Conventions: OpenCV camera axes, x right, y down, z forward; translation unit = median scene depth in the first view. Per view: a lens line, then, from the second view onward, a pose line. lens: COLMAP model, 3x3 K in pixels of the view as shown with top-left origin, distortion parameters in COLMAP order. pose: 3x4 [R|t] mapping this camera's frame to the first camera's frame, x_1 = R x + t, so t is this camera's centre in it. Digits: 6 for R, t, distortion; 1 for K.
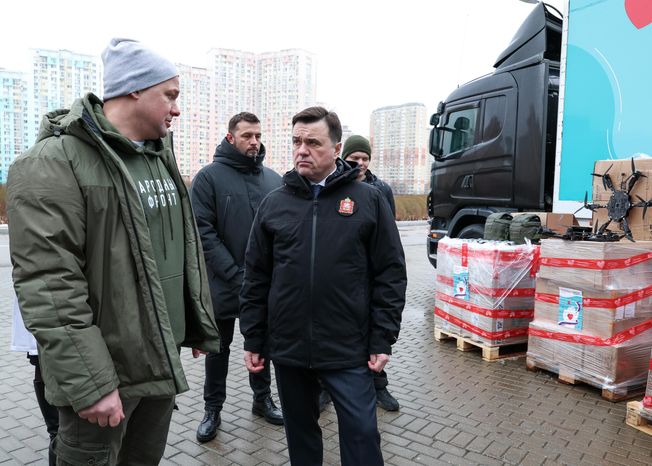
lens RADIAL K [[535.6, 0, 361.3], [0, 535.6, 229.1], [0, 0, 1]] dist [0.007341, -0.002969]
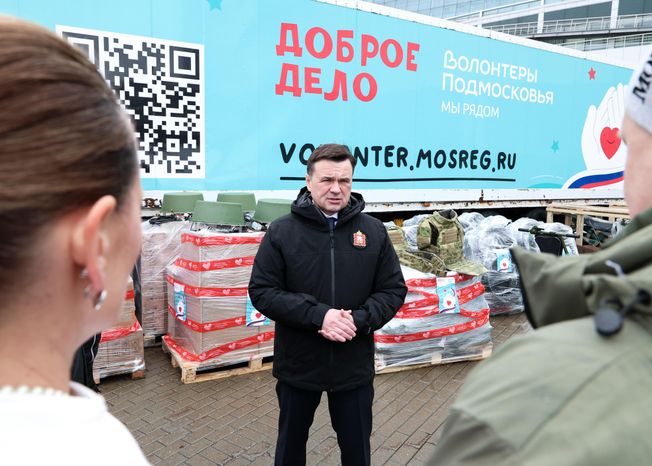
lens RADIAL K [[493.4, 0, 303.2], [0, 493.4, 225.7], [0, 0, 1]] dist [-0.010559, 0.003413]
pose [[0.049299, -0.143298, 0.988451, -0.490676], [0.056694, 0.988460, 0.140472, -0.120261], [-0.997174, 0.049114, 0.056854, 0.585033]]
